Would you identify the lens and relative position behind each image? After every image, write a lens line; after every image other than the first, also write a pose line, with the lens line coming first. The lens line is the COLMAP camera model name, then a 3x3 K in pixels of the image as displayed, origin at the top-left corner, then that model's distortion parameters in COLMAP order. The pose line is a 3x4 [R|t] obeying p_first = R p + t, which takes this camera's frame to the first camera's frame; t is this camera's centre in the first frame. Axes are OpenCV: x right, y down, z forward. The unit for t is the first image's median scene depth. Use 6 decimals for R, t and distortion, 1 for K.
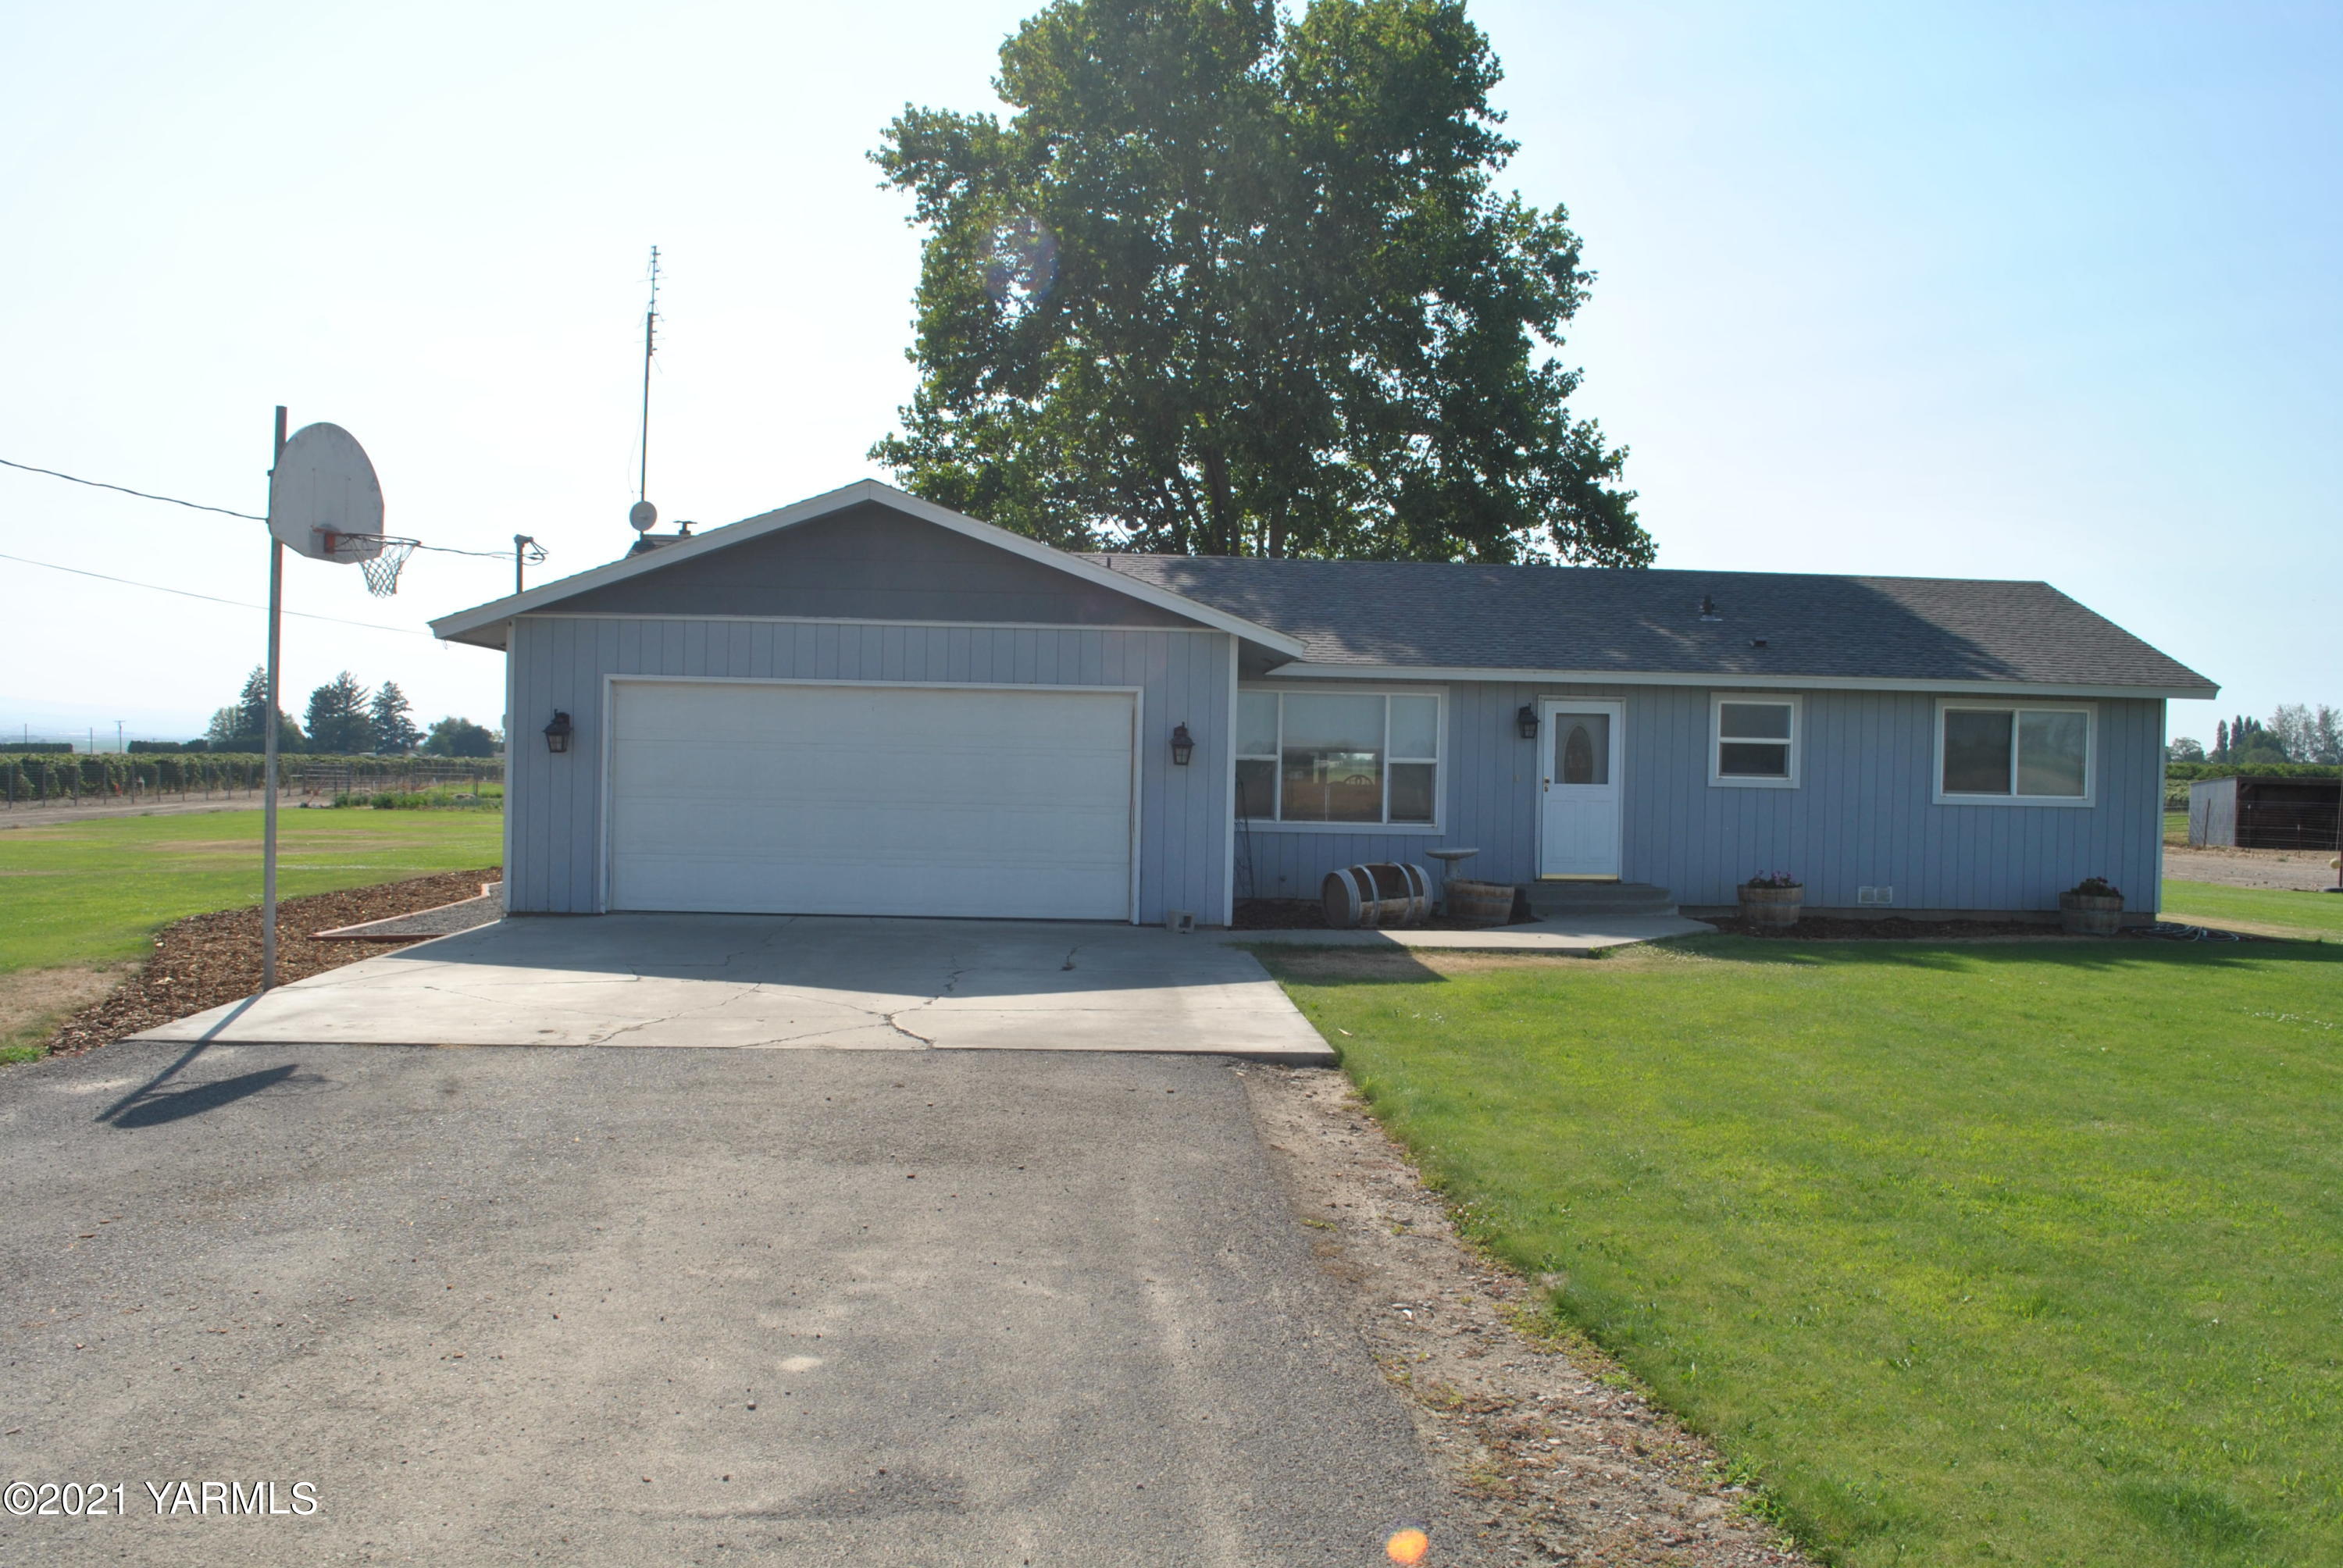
lens RADIAL K [[1867.6, 0, 1168.8], [0, 1867.6, 800.4], [0, 0, 1]] dist [-0.087841, 0.023120]
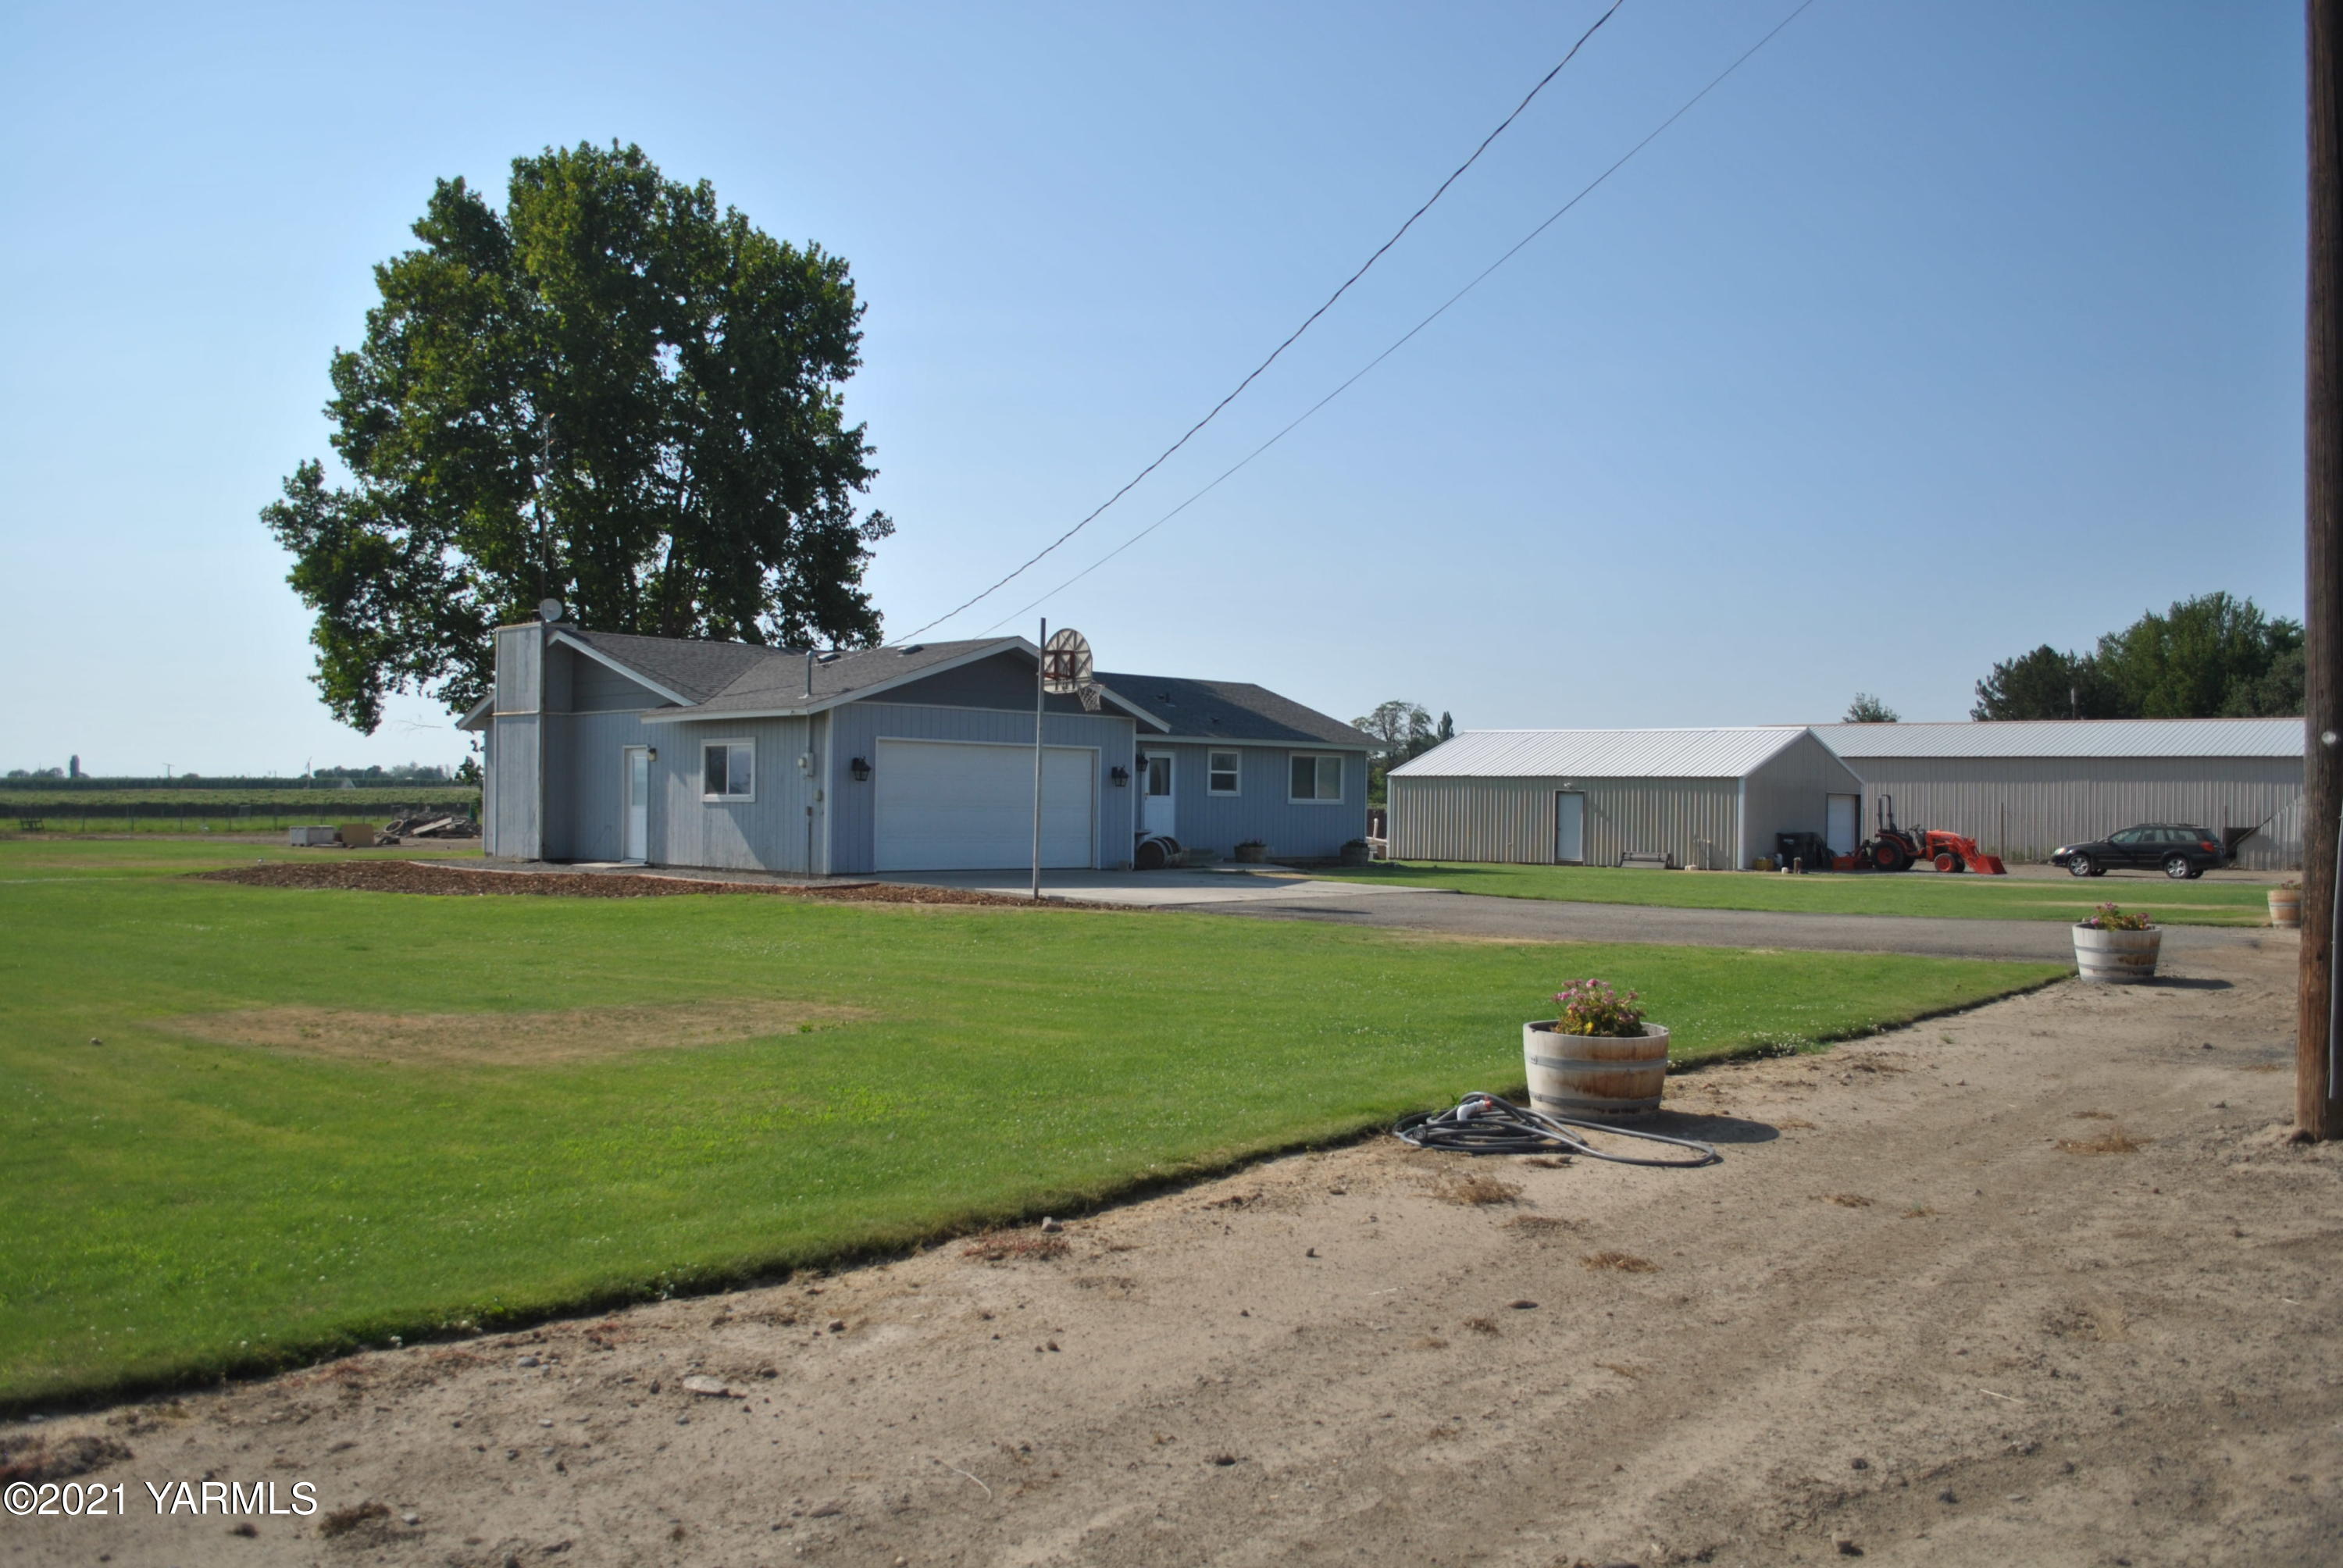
lens RADIAL K [[1867.6, 0, 1204.0], [0, 1867.6, 833.6], [0, 0, 1]] dist [-0.087841, 0.023120]
pose [[0.722653, -0.022004, 0.690860, -1.044560], [0.014749, 0.999756, 0.016414, -0.000479], [-0.691053, -0.001671, 0.722802, -0.392155]]
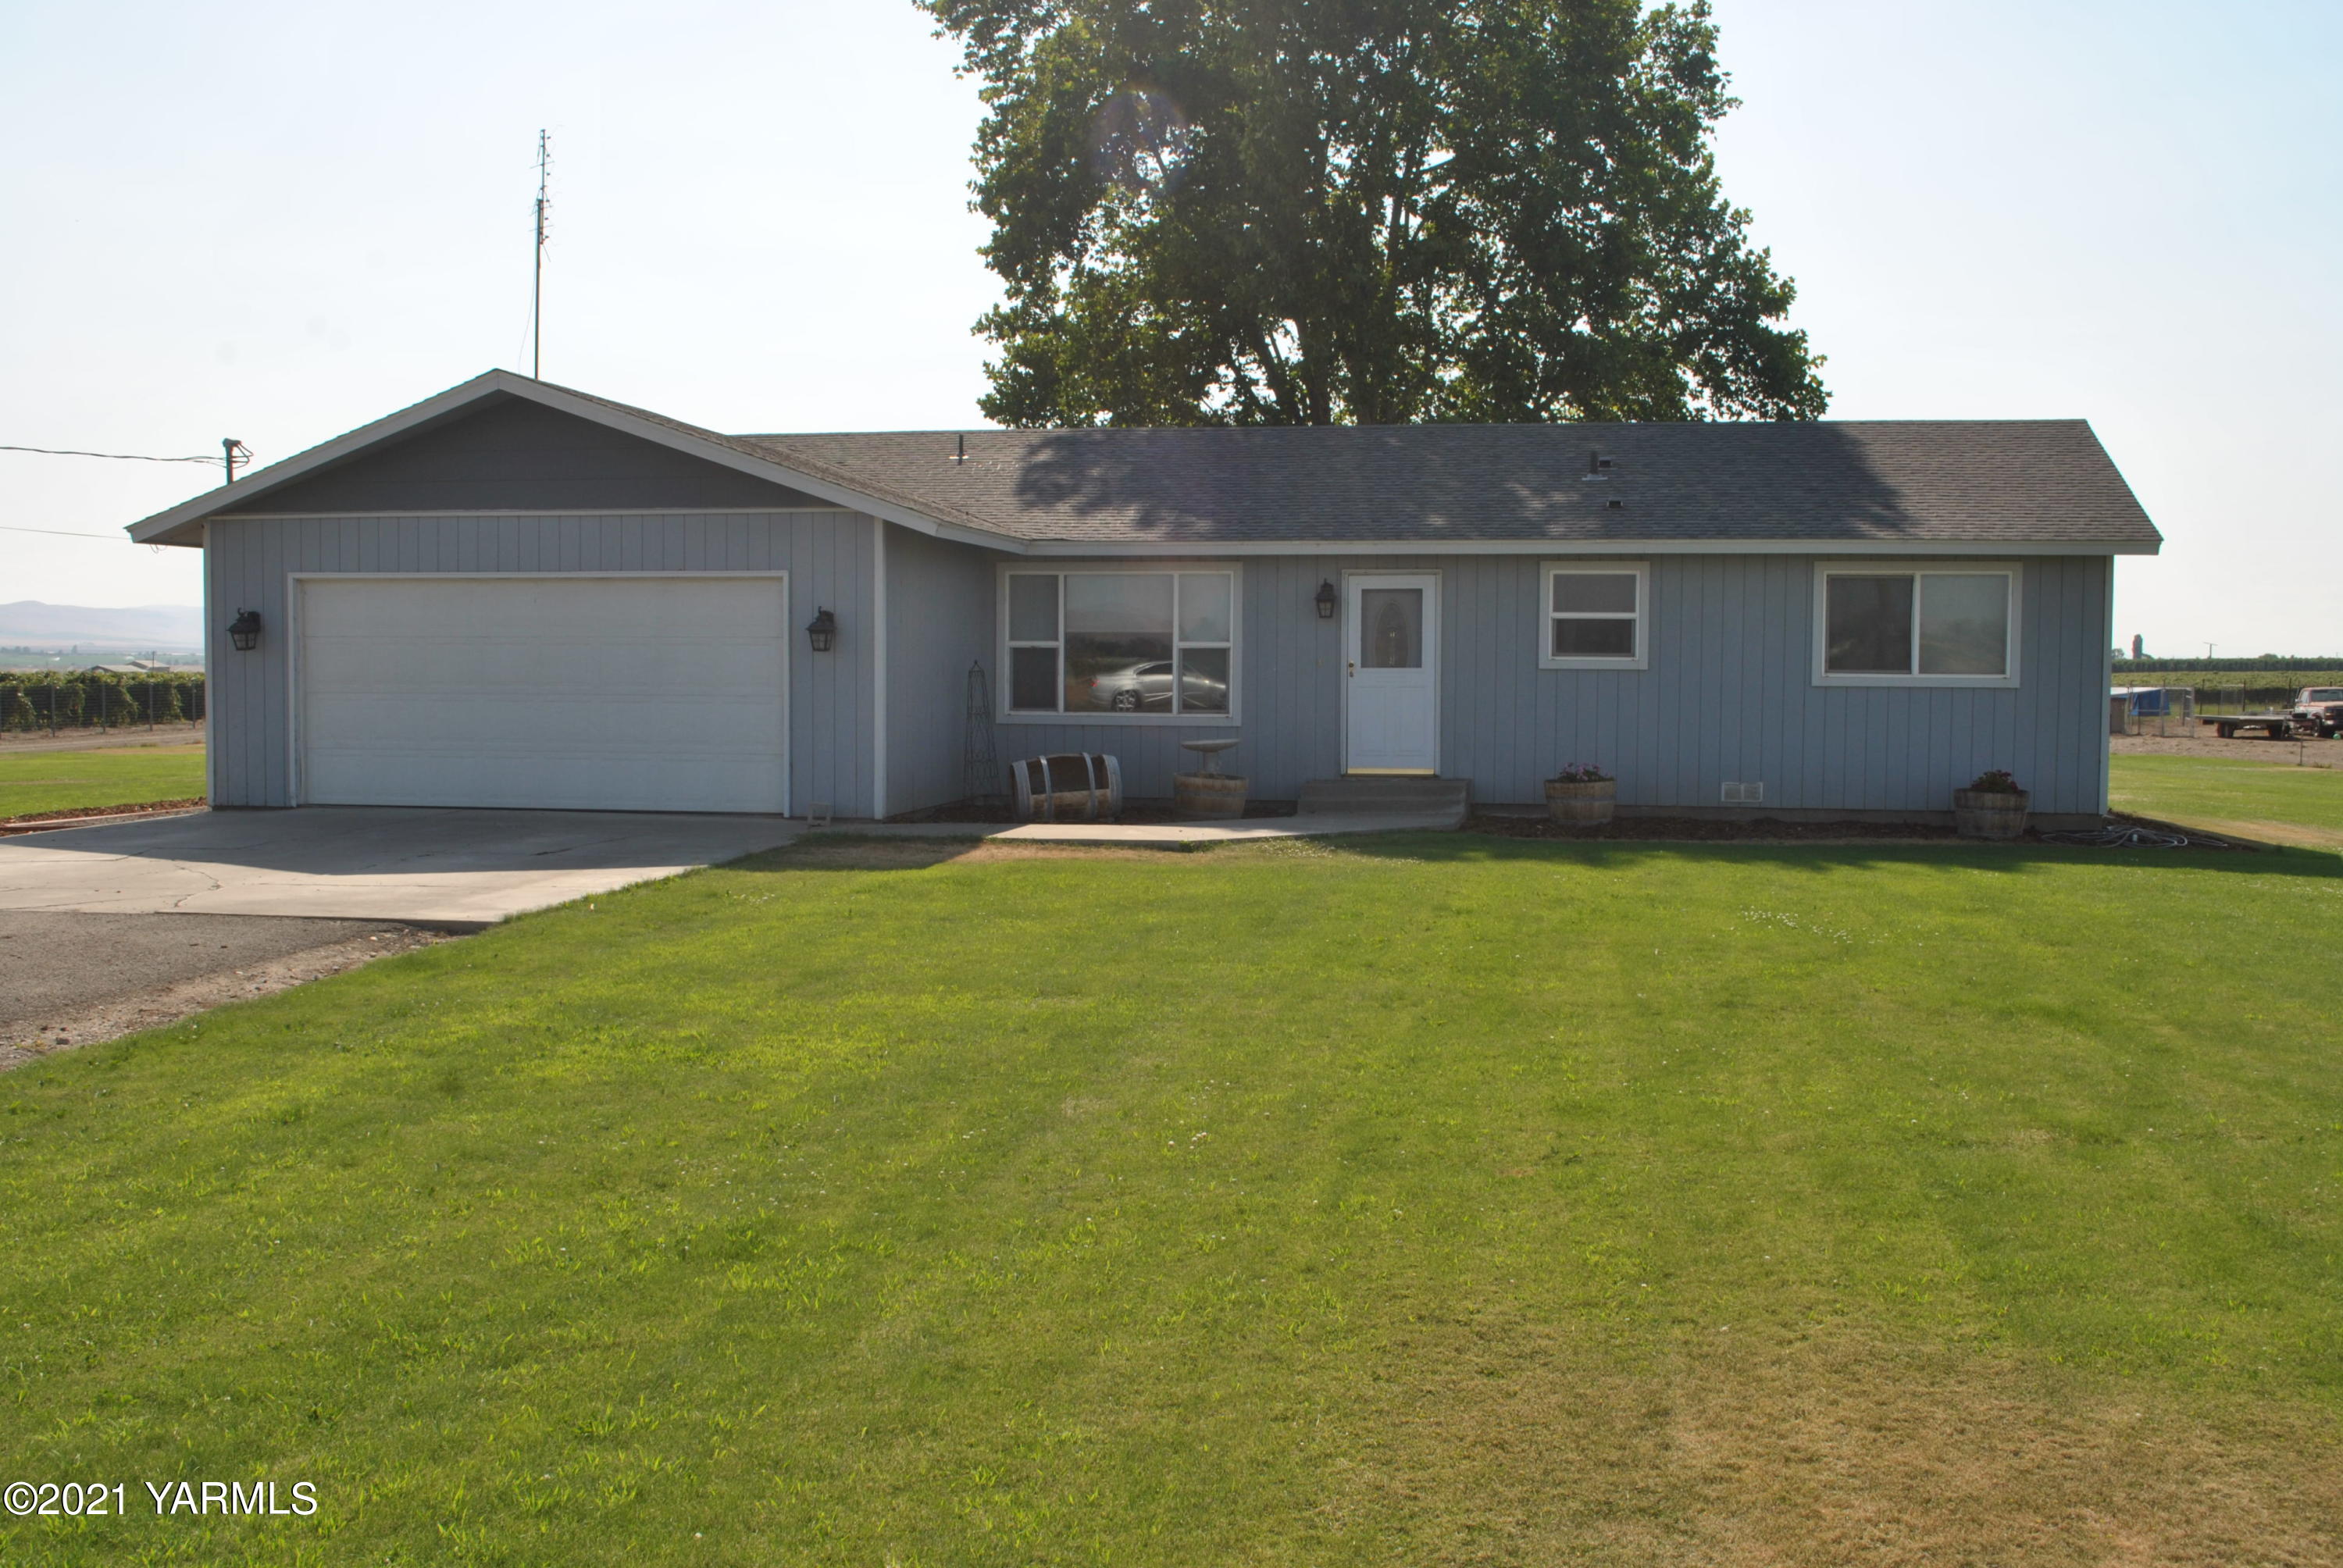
lens RADIAL K [[2130.7, 0, 1189.2], [0, 2130.7, 801.8], [0, 0, 1]] dist [-0.070690, 0.000000]
pose [[0.976743, -0.001110, -0.214412, 0.345083], [0.010163, 0.999102, 0.041129, 0.012480], [0.214173, -0.042351, 0.975877, -0.025011]]
